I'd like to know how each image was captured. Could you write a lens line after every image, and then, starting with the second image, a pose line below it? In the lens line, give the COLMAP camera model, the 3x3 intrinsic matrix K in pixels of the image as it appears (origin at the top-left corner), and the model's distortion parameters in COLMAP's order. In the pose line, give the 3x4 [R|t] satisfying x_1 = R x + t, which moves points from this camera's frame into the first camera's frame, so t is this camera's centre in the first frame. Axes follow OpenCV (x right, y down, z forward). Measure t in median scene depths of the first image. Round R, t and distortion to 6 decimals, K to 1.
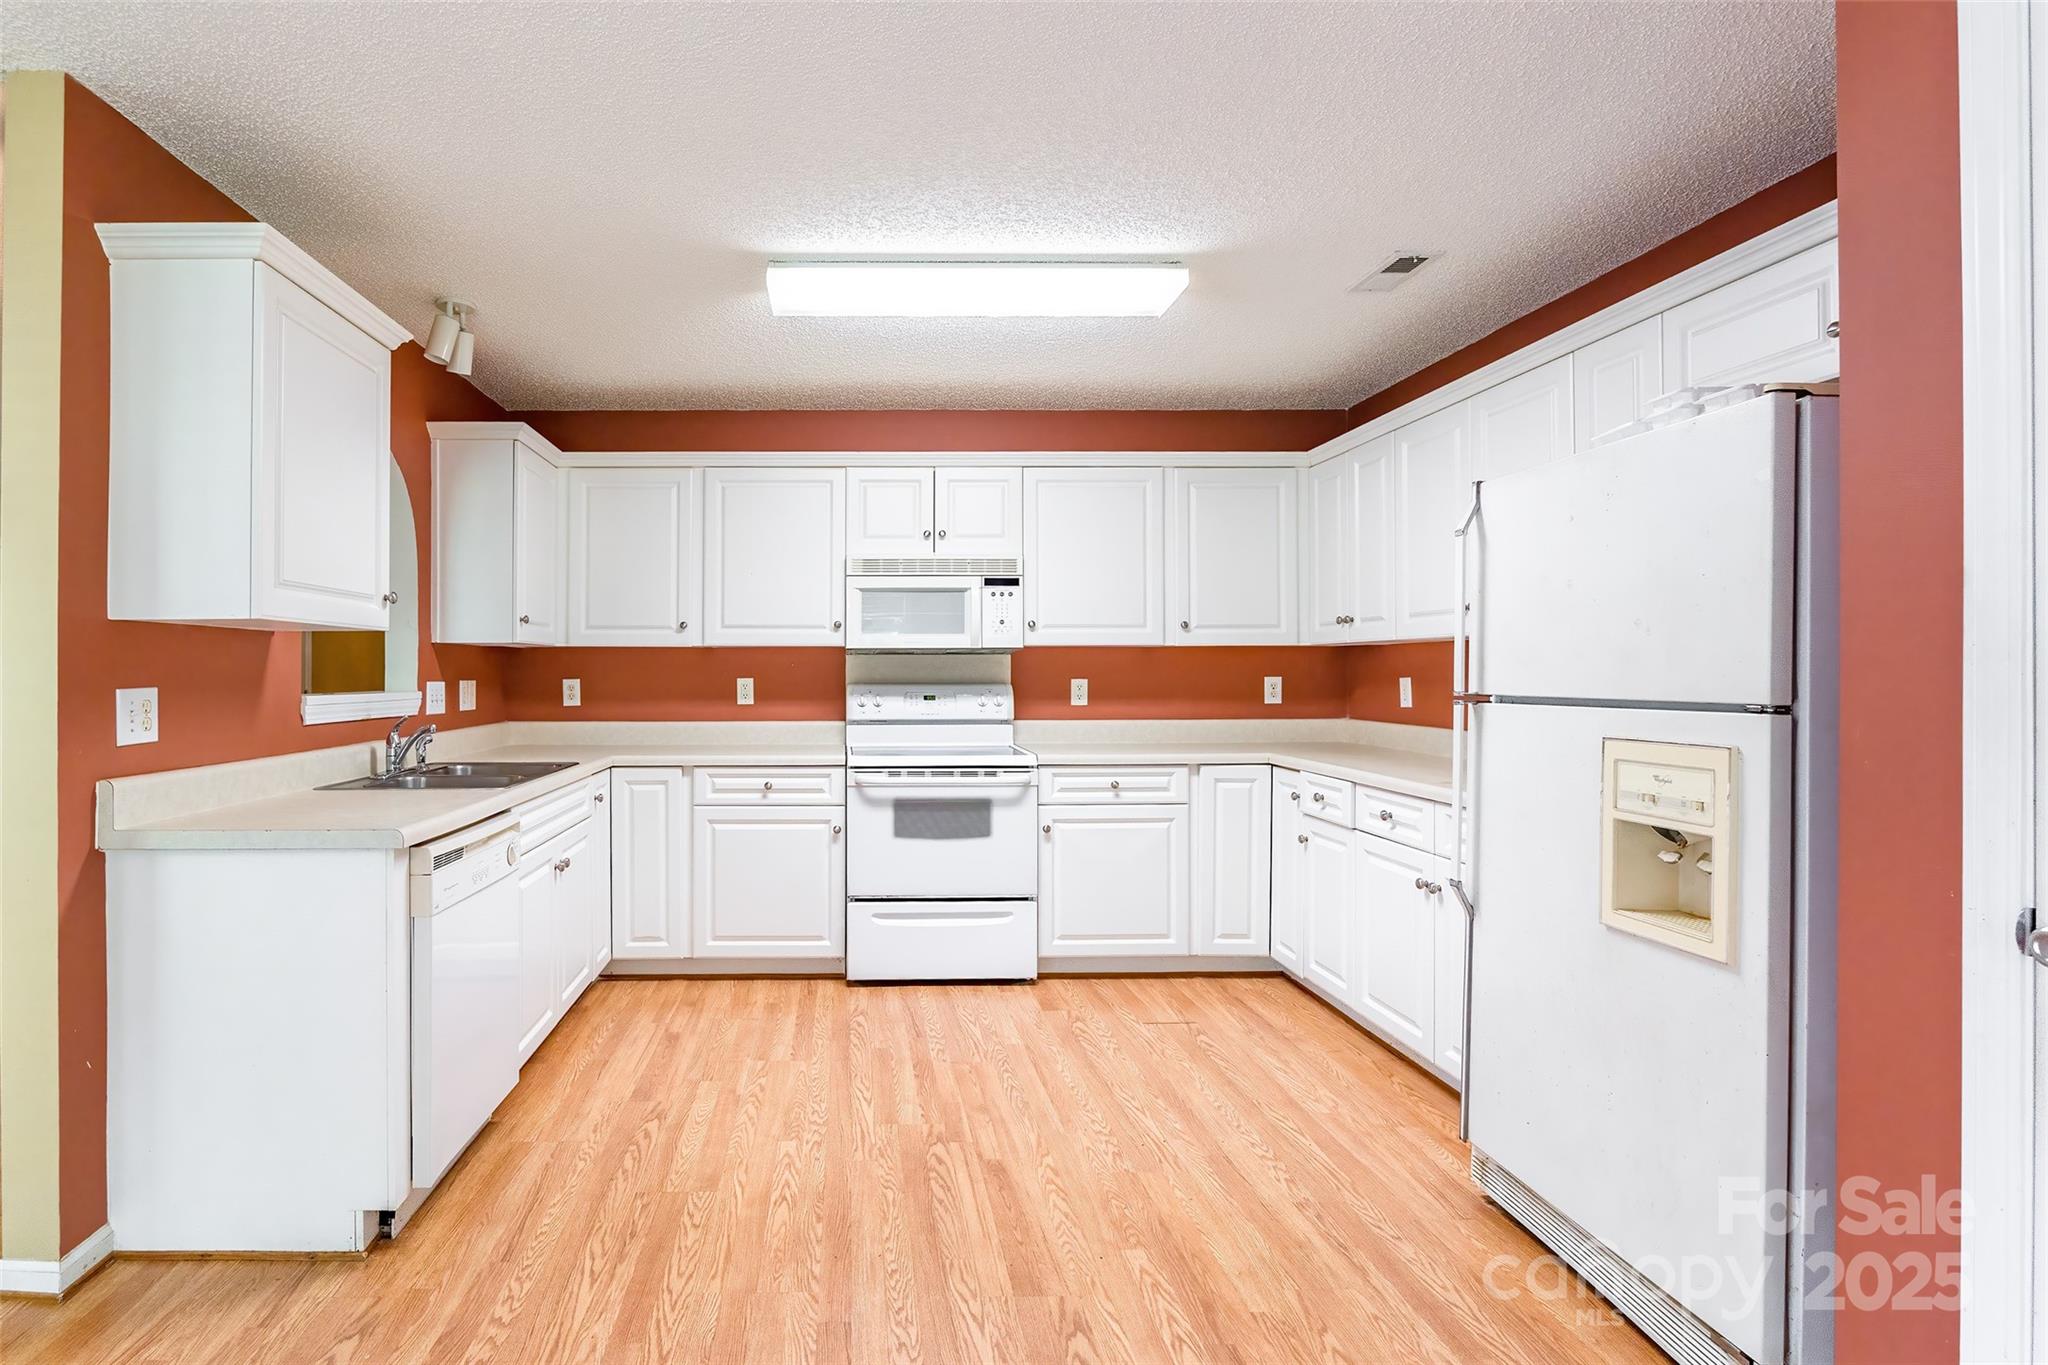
lens RADIAL K [[1048.5, 0, 1026.8], [0, 1048.5, 691.6], [0, 0, 1]] dist [-0.001469, 0.000064]
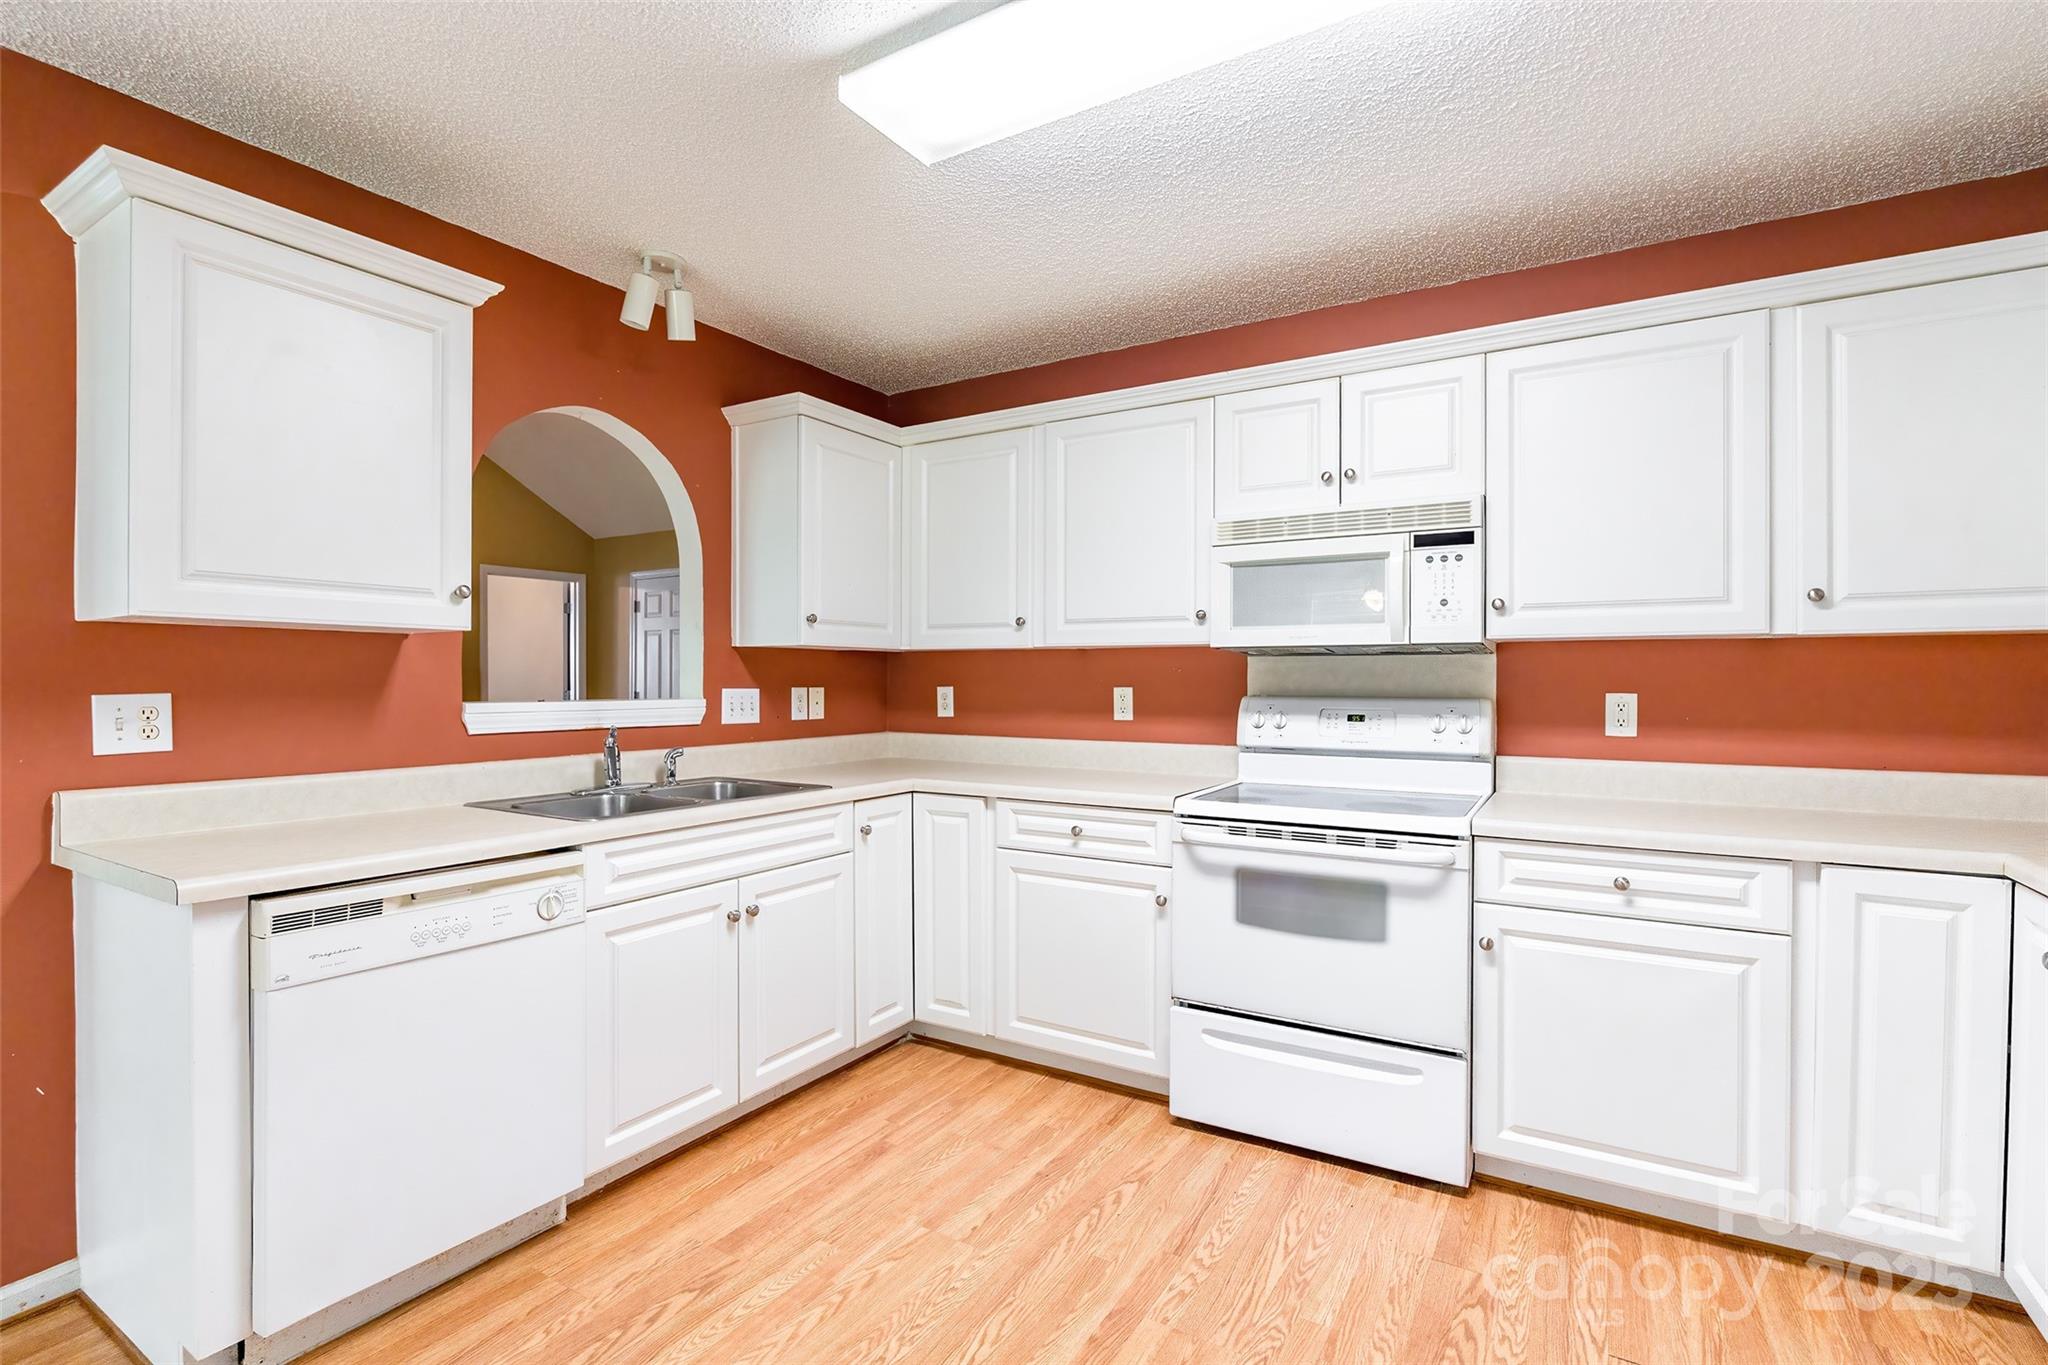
lens RADIAL K [[1048.5, 0, 1026.8], [0, 1048.5, 691.6], [0, 0, 1]] dist [-0.001469, 0.000064]
pose [[0.789909, 0.011108, -0.613124, 0.174660], [-0.015257, 0.999882, -0.001541, -0.007897], [0.613034, 0.010572, 0.789985, 0.360790]]
